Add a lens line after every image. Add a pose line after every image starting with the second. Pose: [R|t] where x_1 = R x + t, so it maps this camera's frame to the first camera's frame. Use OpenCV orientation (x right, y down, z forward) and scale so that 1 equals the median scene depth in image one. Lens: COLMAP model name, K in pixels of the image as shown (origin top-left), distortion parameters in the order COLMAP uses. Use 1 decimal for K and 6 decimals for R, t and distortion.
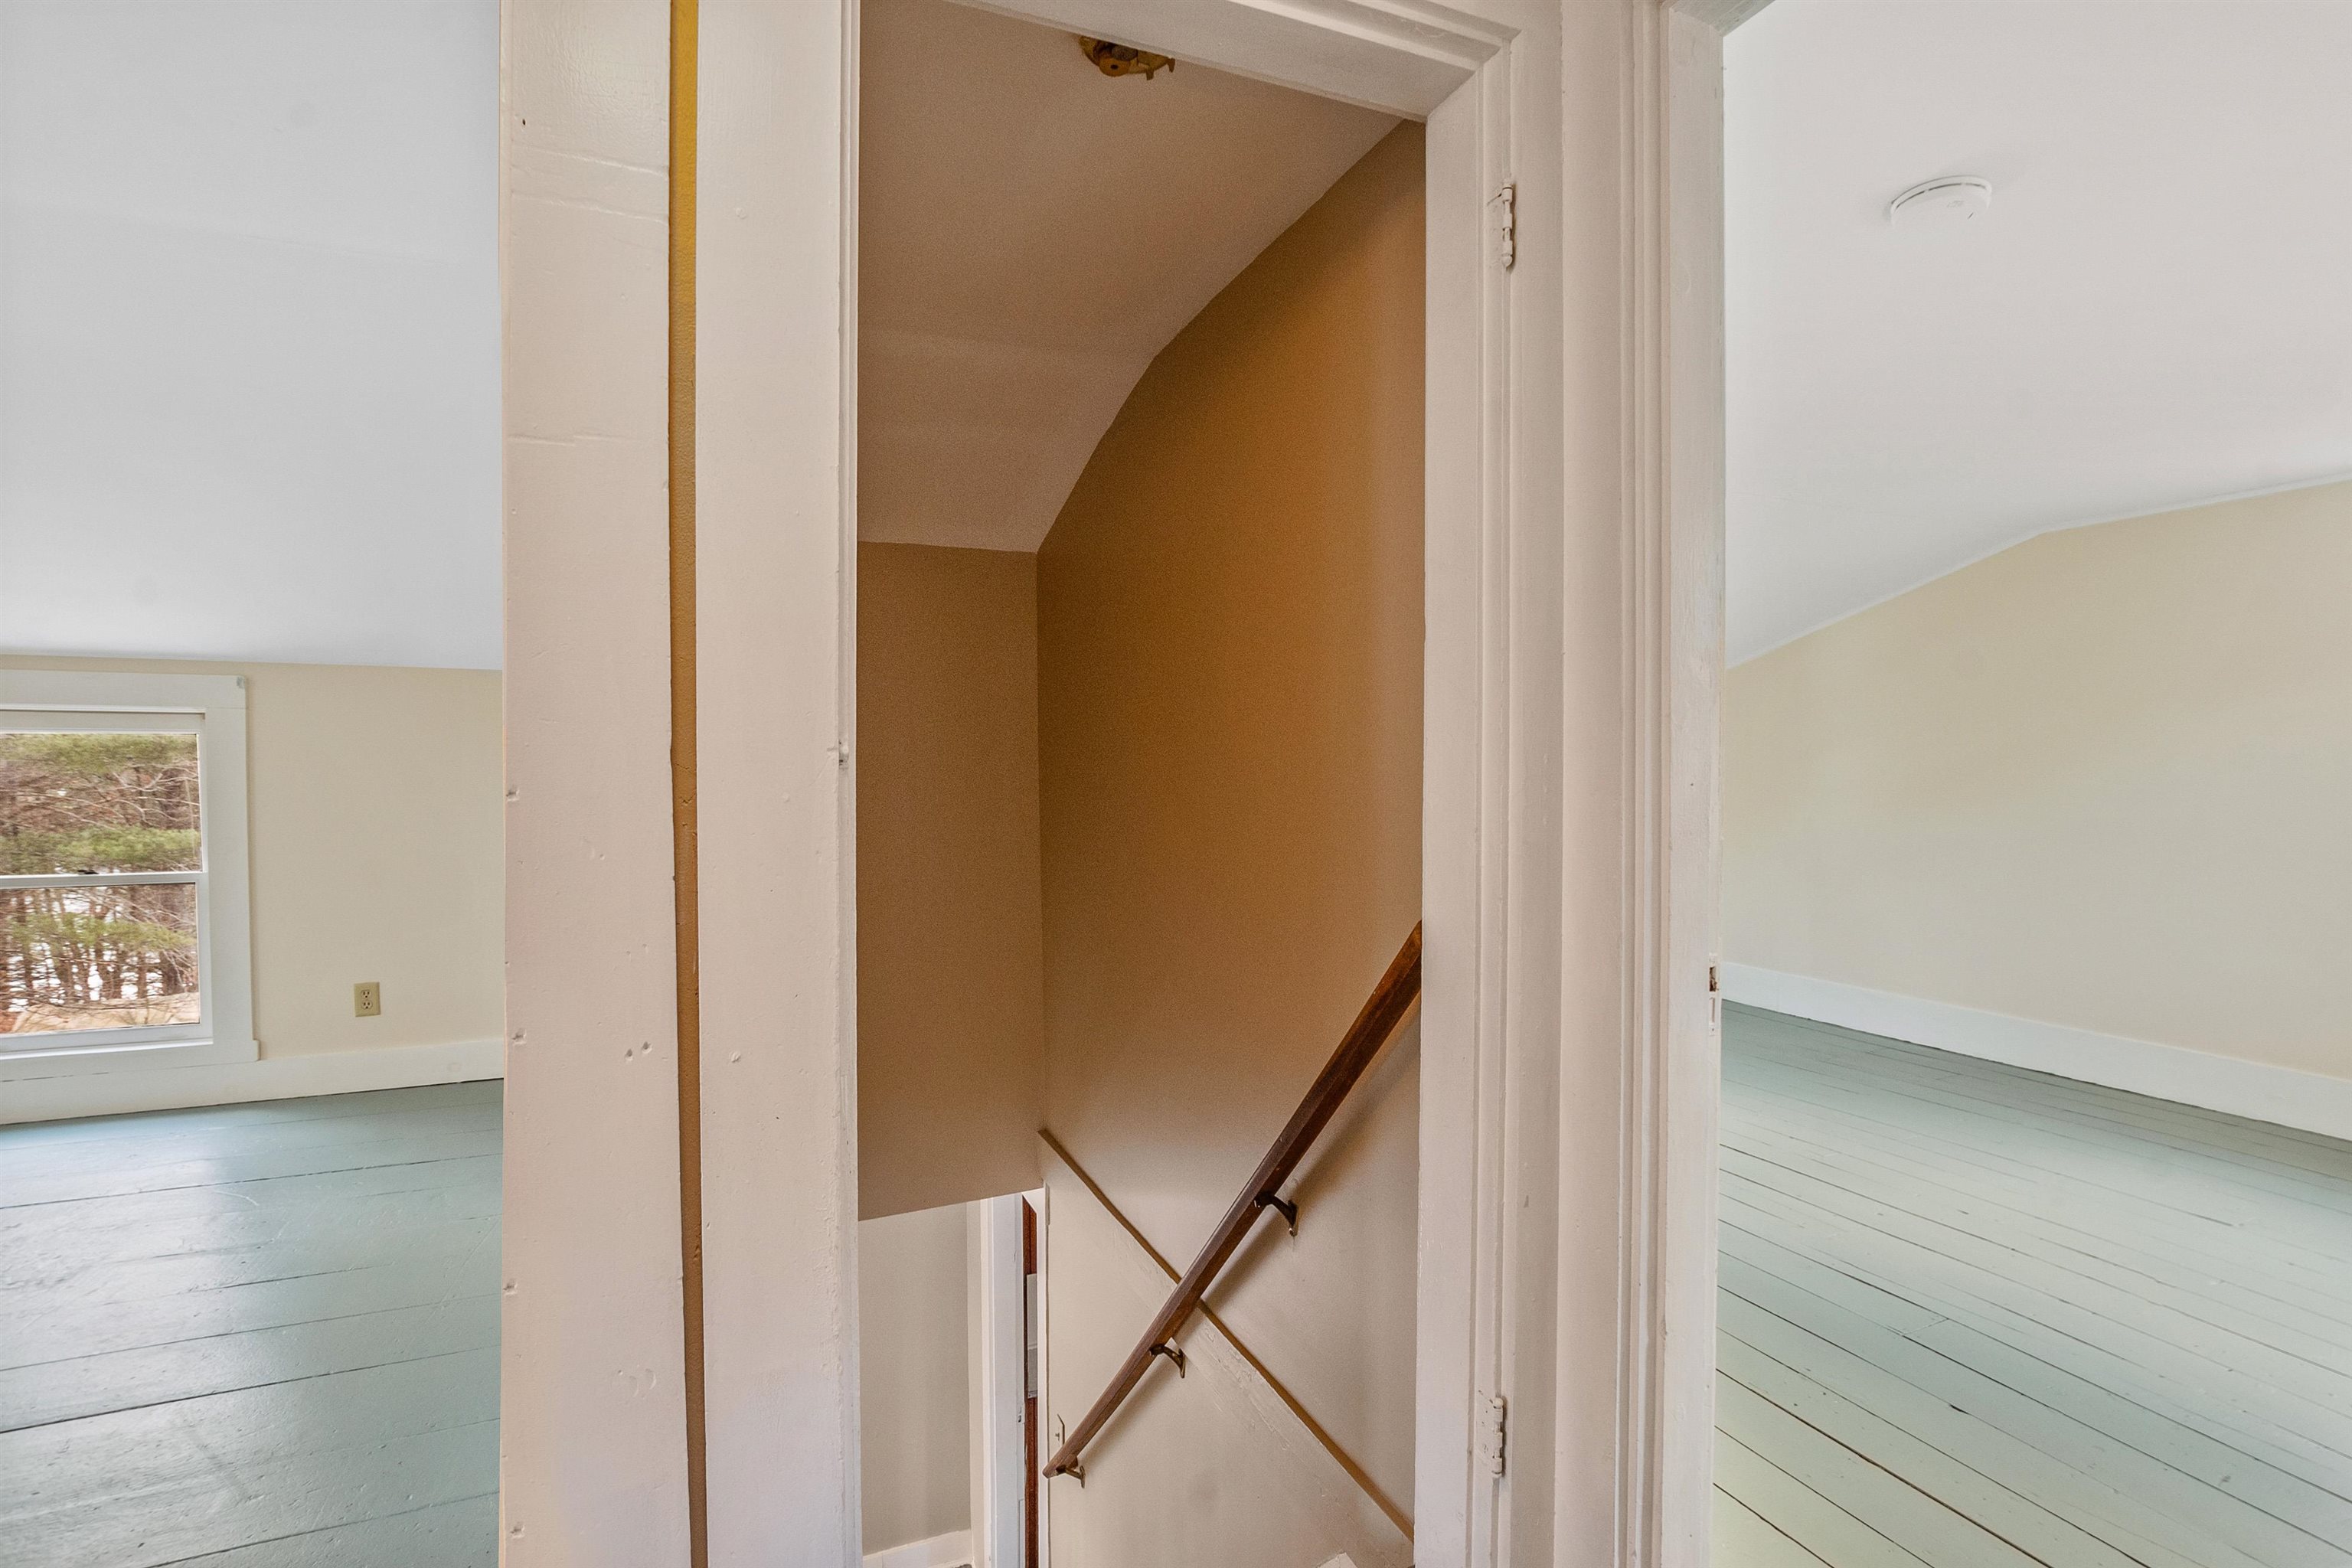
lens RADIAL K [[1083.9, 0, 1176.0], [0, 1083.9, 784.0], [0, 0, 1]] dist [0.001601, 0.000369]
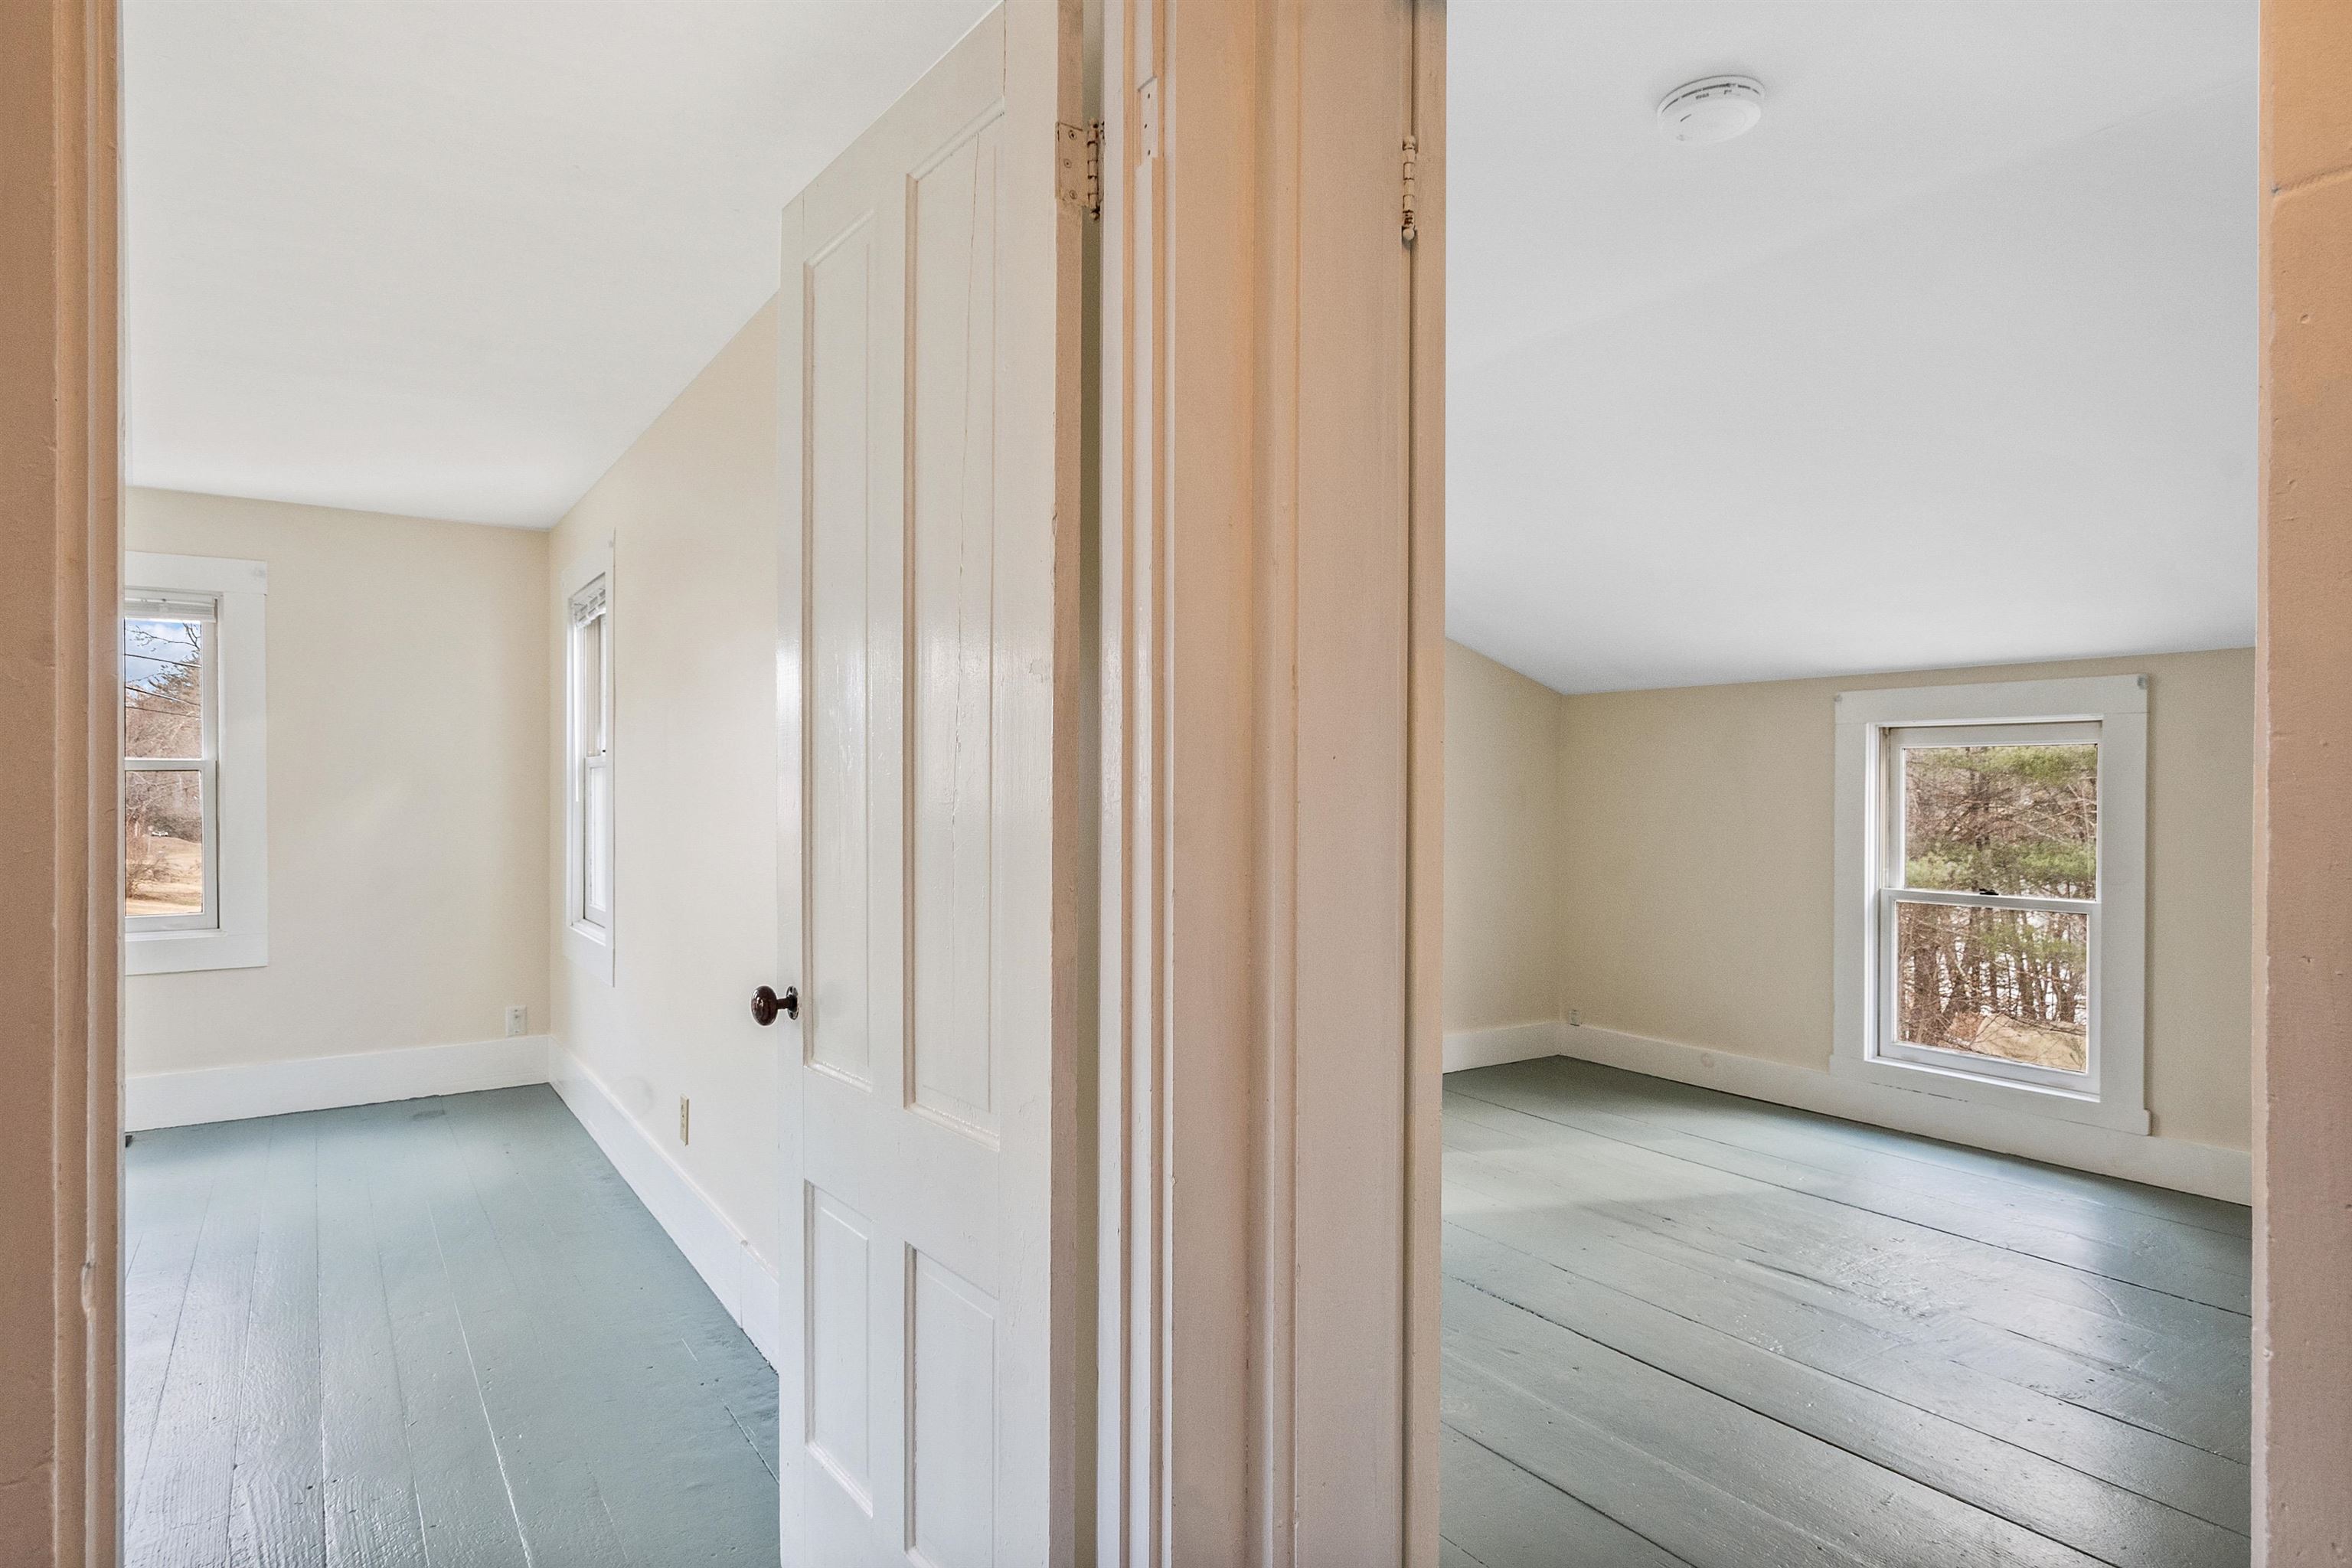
lens RADIAL K [[1311.7, 0, 1176.0], [0, 1311.7, 784.0], [0, 0, 1]] dist [-0.003926, -0.000727]
pose [[0.195634, 0.004659, -0.980666, -0.009608], [-0.016122, 0.999869, 0.001534, -0.003507], [0.980545, 0.015510, 0.195683, 0.064013]]
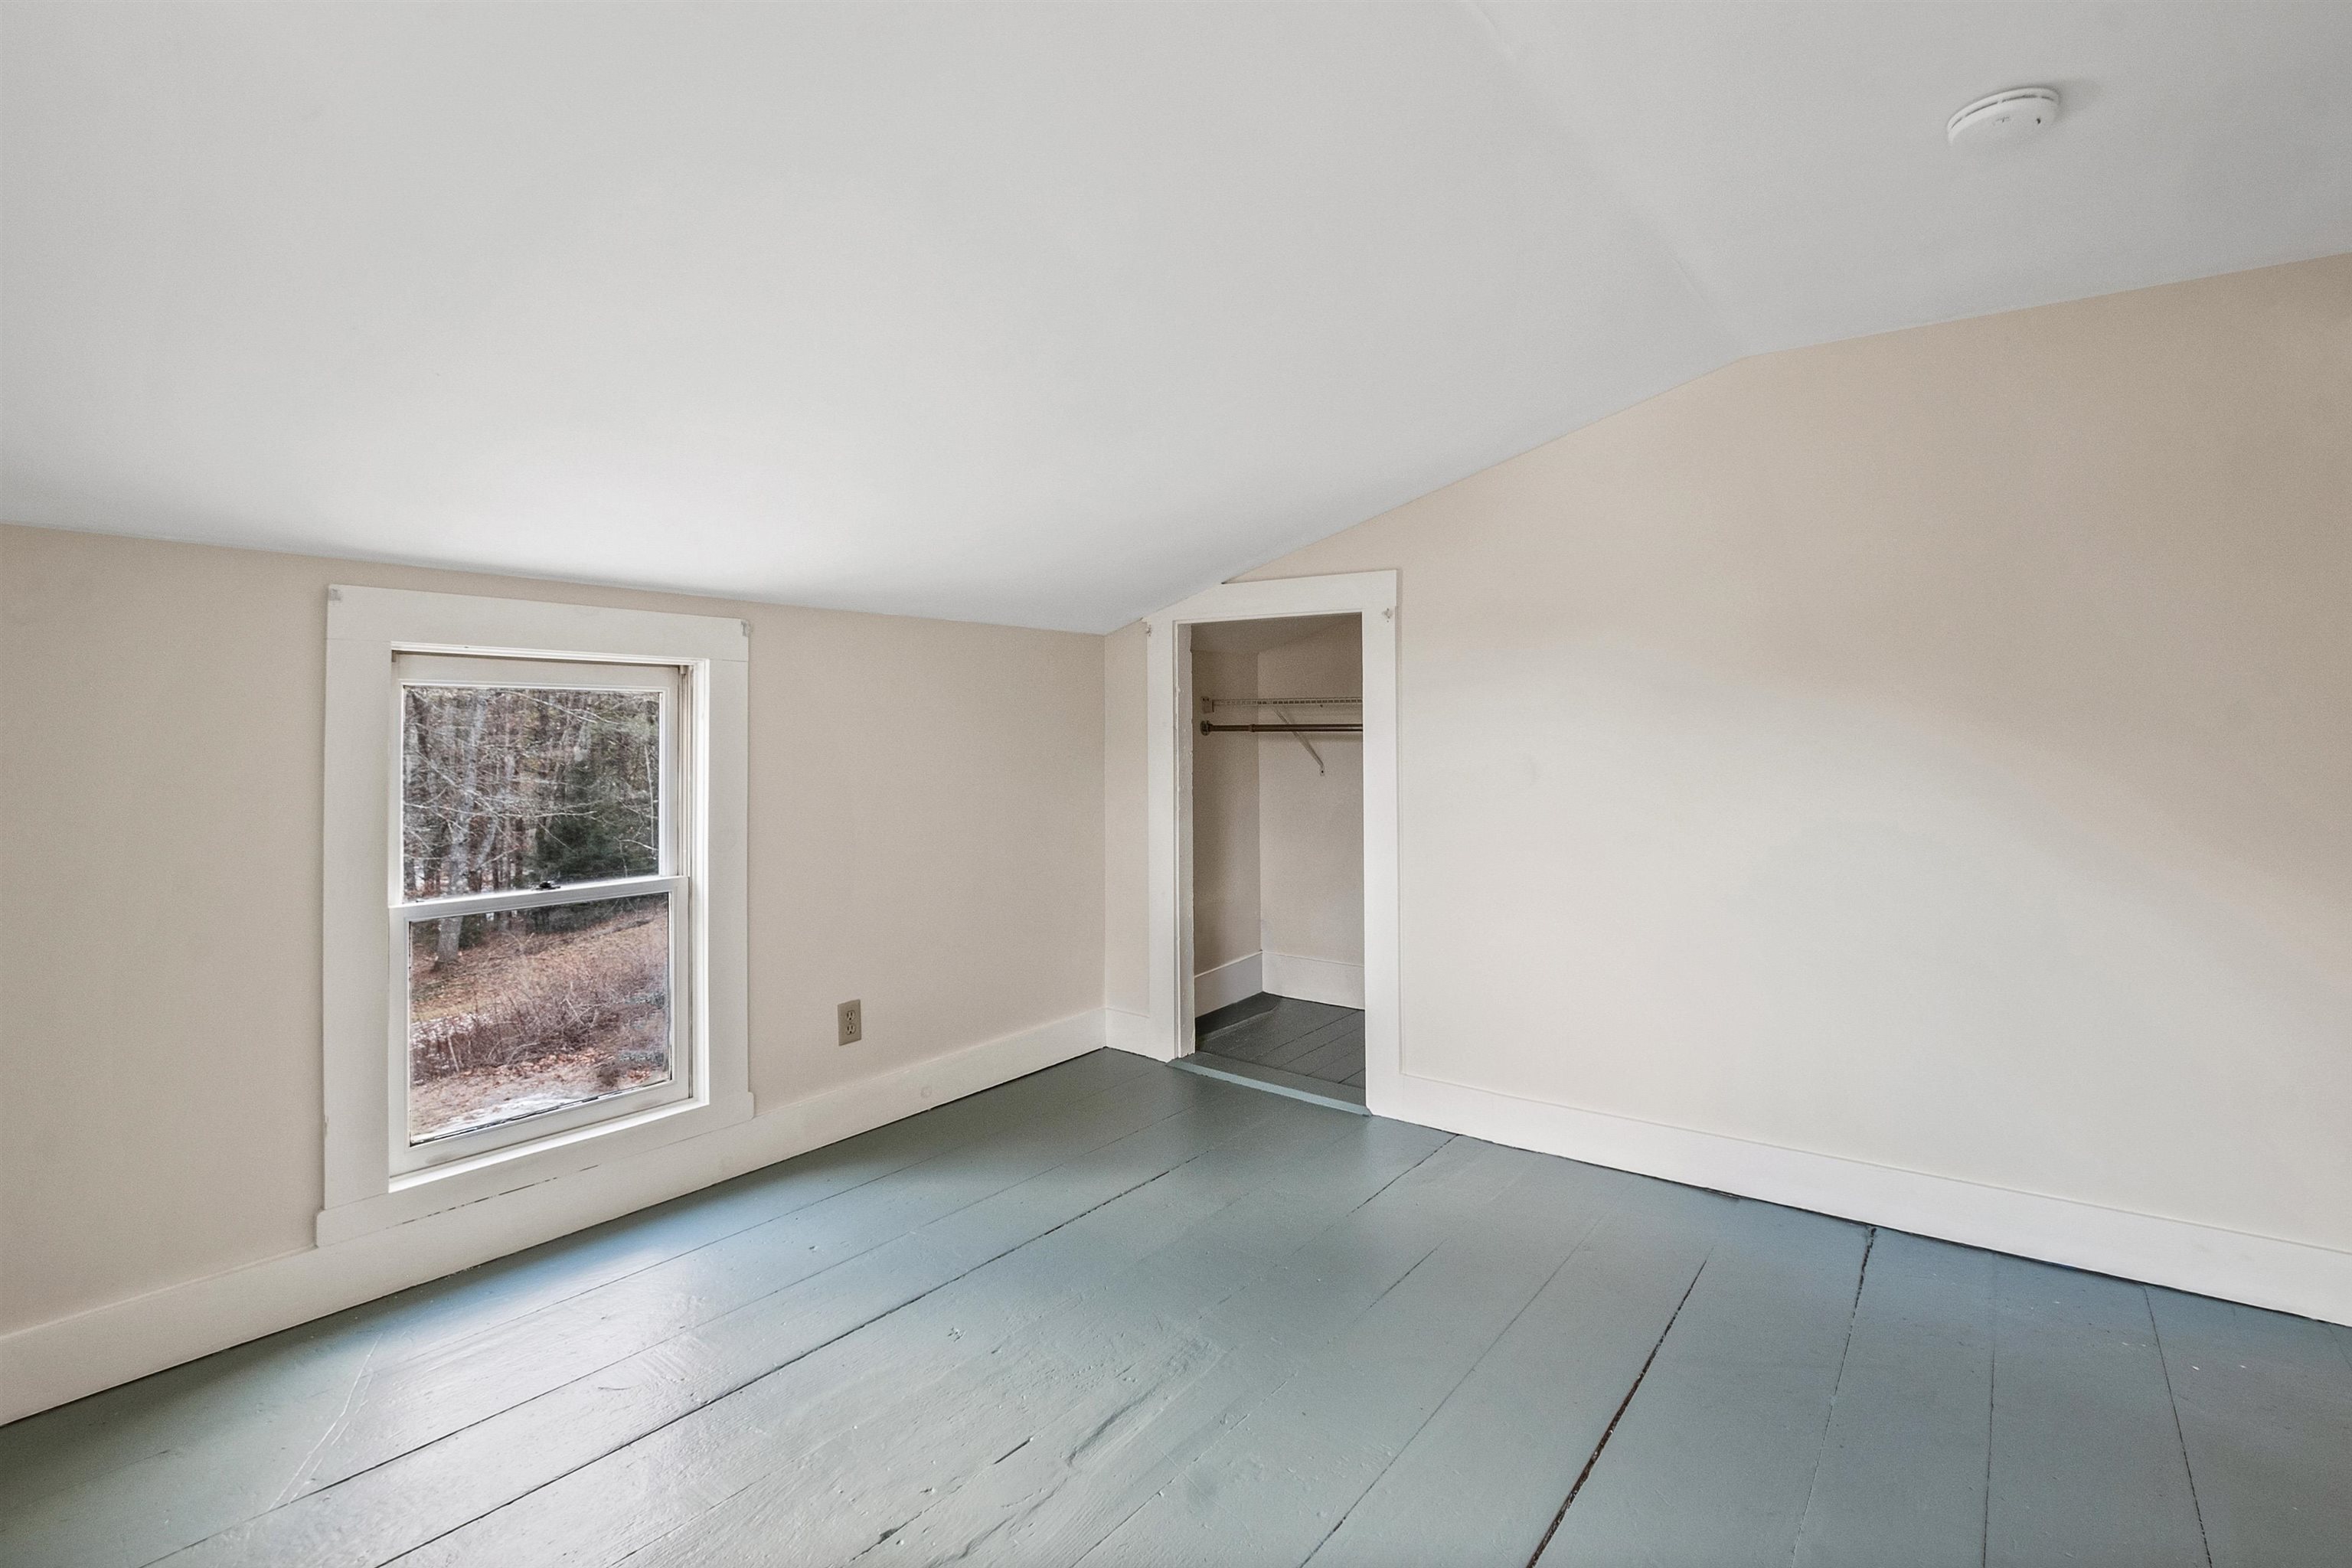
lens RADIAL K [[1076.4, 0, 1182.6], [0, 1076.4, 742.6], [0, 0, 1]] dist [-0.020682, -0.000126]
pose [[0.865271, 0.000682, 0.501304, -0.960788], [0.005511, 0.999926, -0.010874, -0.001957], [-0.501274, 0.012172, 0.865203, 0.177126]]
